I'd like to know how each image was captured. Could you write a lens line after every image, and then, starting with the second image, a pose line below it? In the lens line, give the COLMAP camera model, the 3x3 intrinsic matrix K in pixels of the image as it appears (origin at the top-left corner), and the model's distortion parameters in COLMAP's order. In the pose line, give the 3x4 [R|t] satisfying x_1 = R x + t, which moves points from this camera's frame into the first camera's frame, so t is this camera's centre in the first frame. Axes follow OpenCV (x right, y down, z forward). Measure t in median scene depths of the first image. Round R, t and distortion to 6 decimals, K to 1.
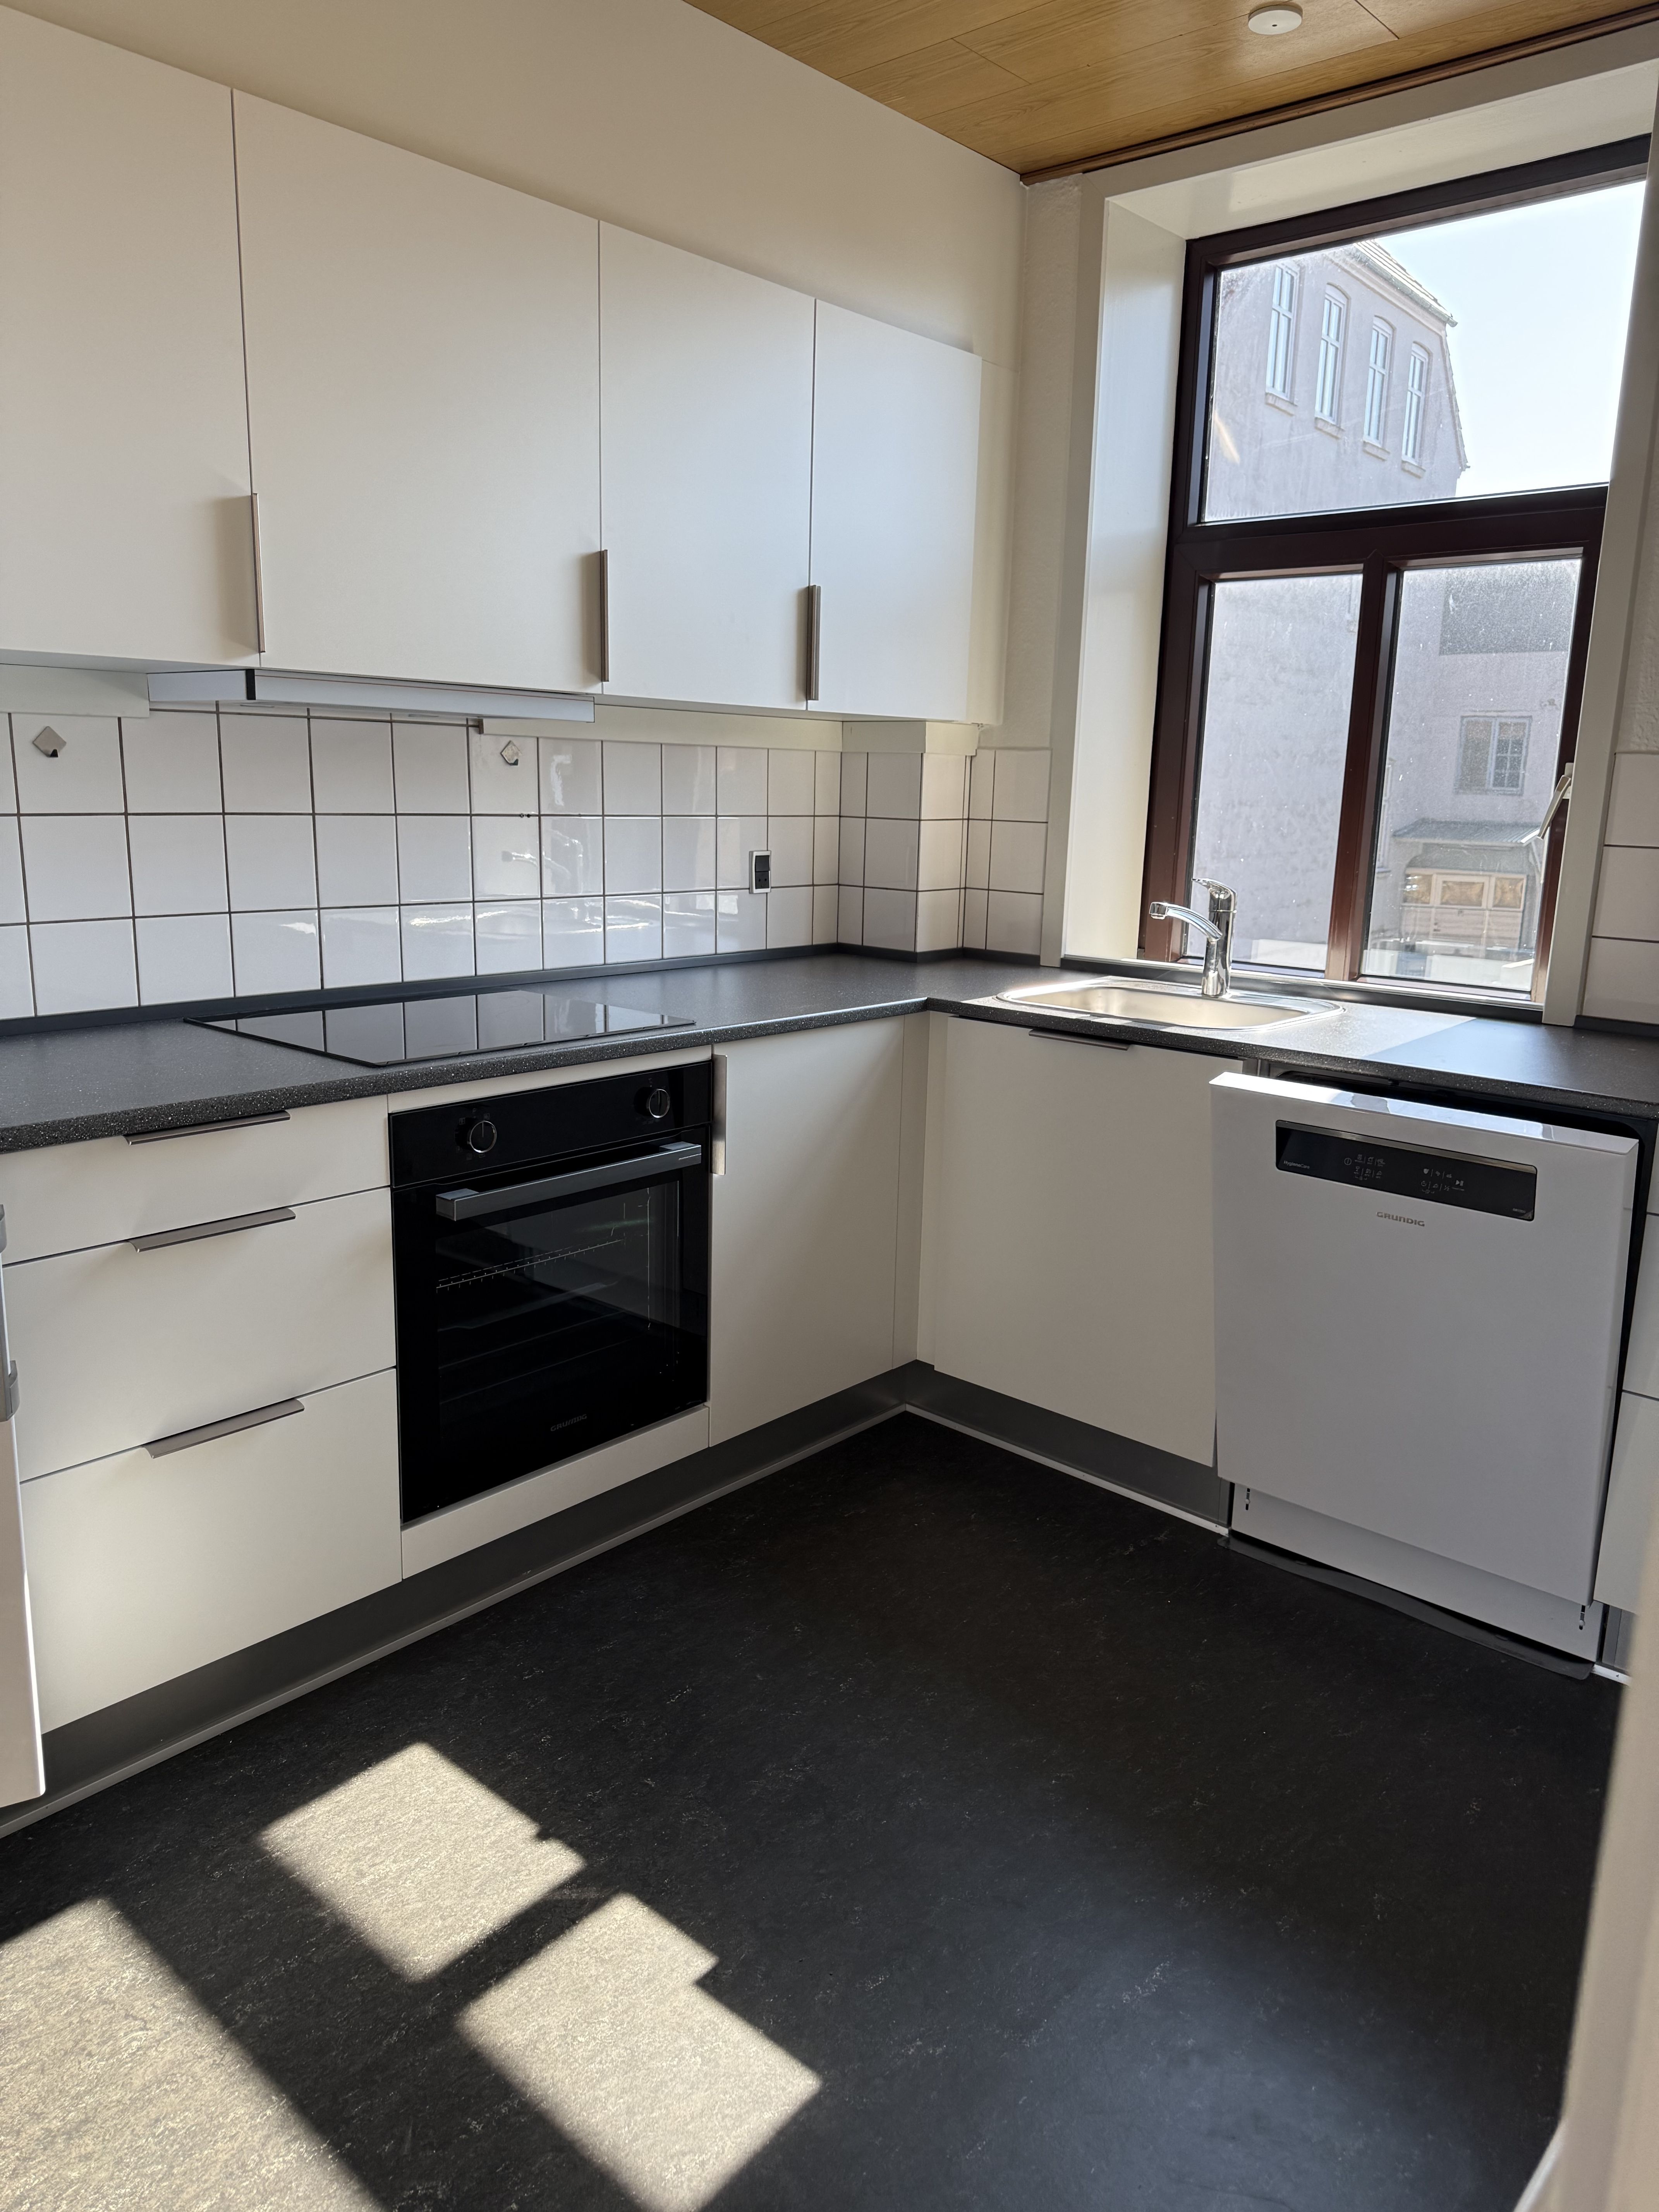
lens RADIAL K [[1542.2, 0, 838.6], [0, 1542.2, 1123.1], [0, 0, 1]] dist [0.039219, -0.048056]
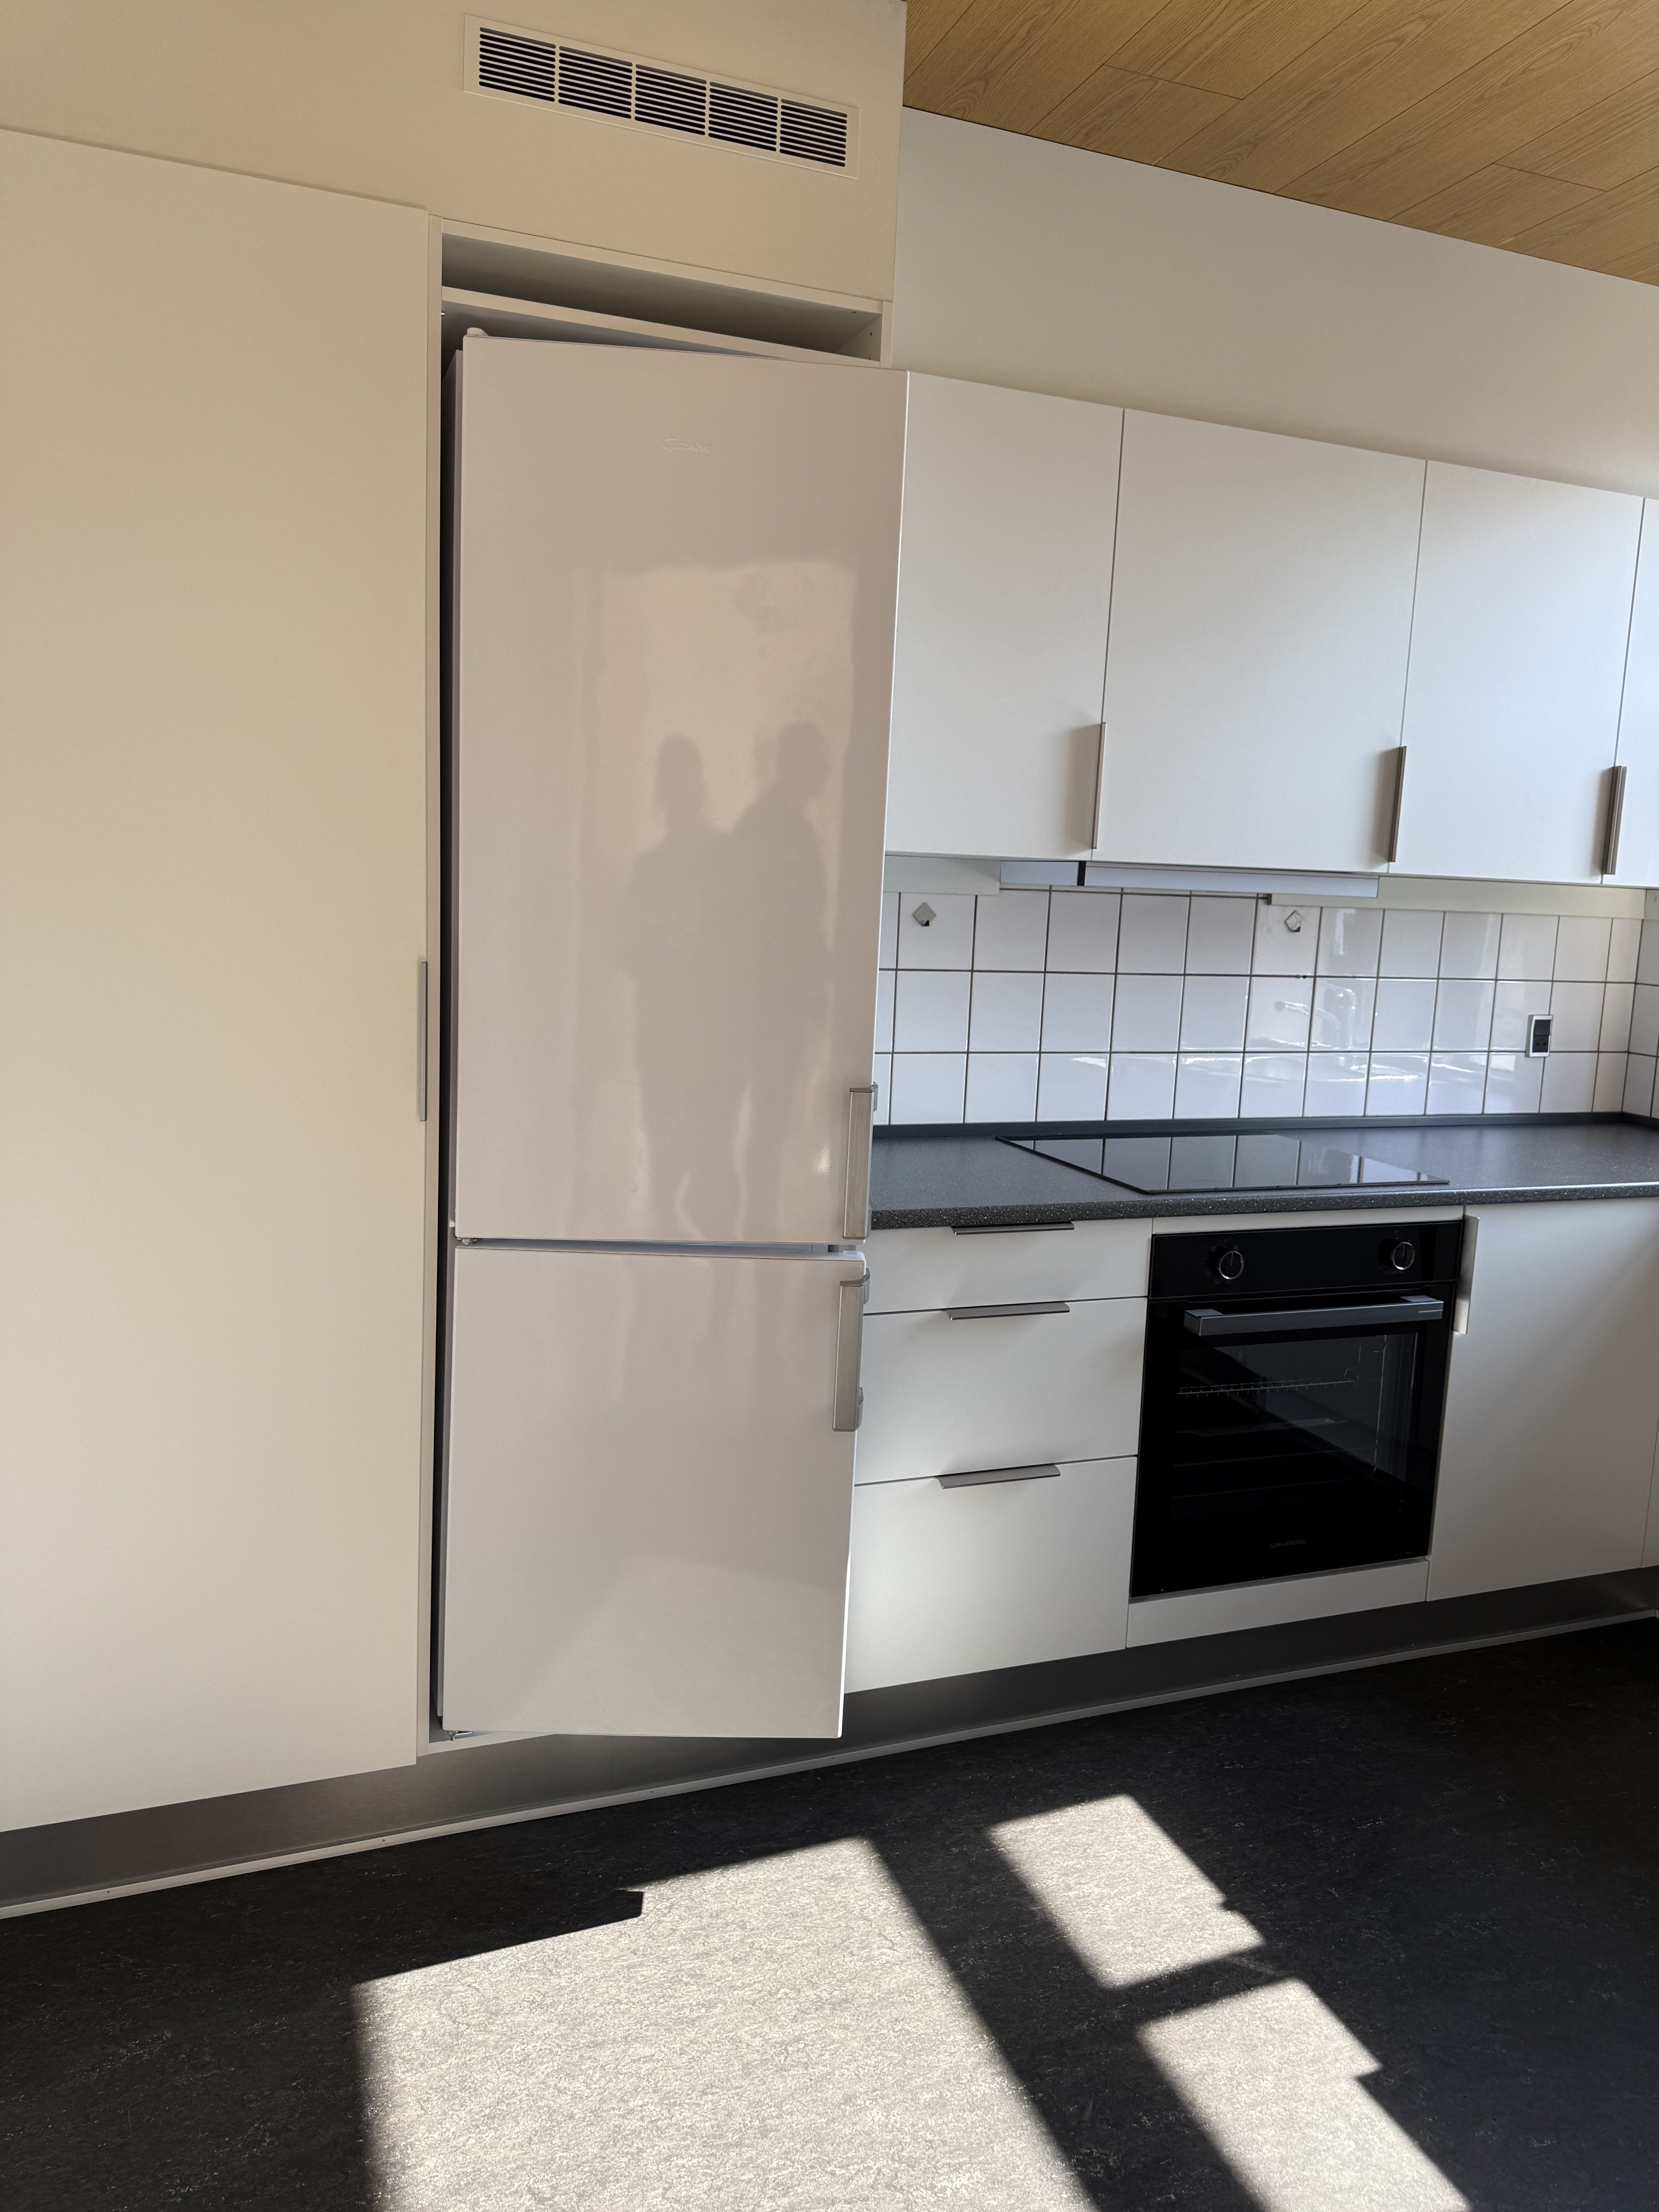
lens RADIAL K [[1562.0, 0, 829.5], [0, 1562.0, 1106.0], [0, 0, 1]] dist [0.098033, -0.129988]
pose [[0.882713, 0.077060, -0.463551, 0.030432], [-0.119517, 0.990839, -0.062875, 0.001415], [0.454459, 0.110902, 0.883837, -0.147574]]
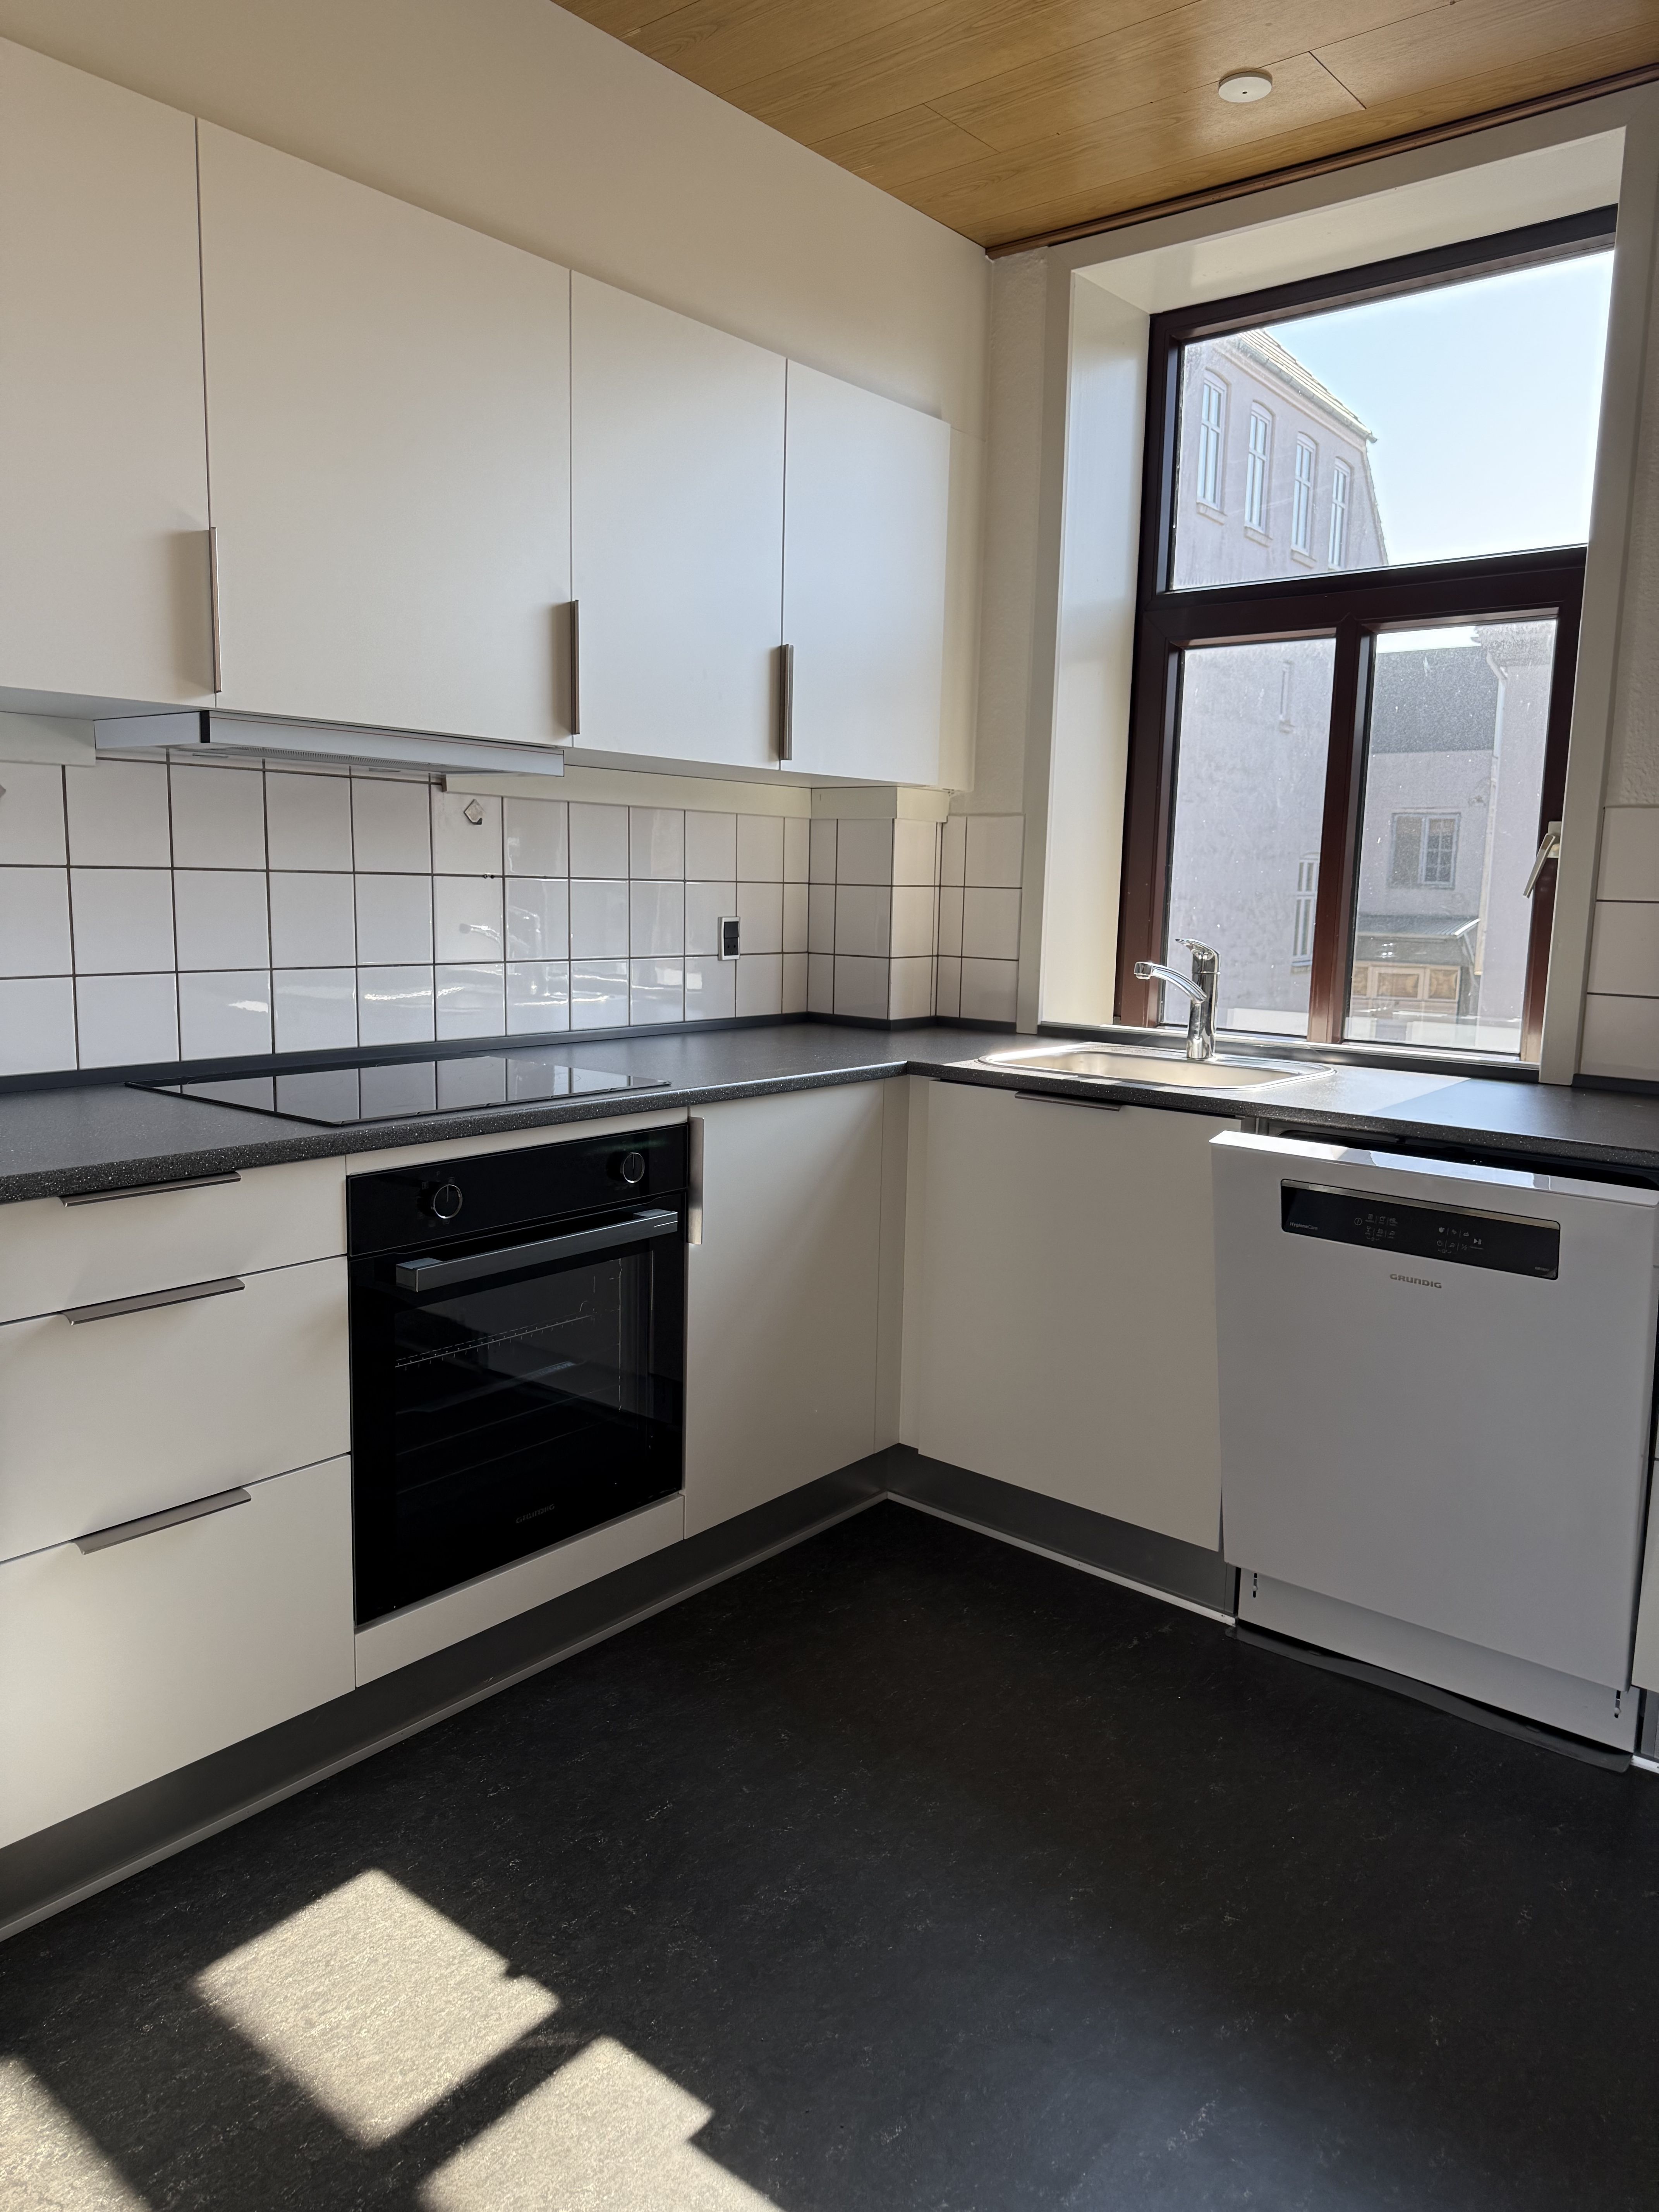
lens RADIAL K [[1538.3, 0, 830.4], [0, 1538.3, 1120.7], [0, 0, 1]] dist [0.032679, -0.034027]
pose [[0.999442, -0.007682, 0.032508, -0.025778], [0.009787, 0.997832, -0.065087, 0.020577], [-0.031938, 0.065368, 0.997350, 0.052728]]
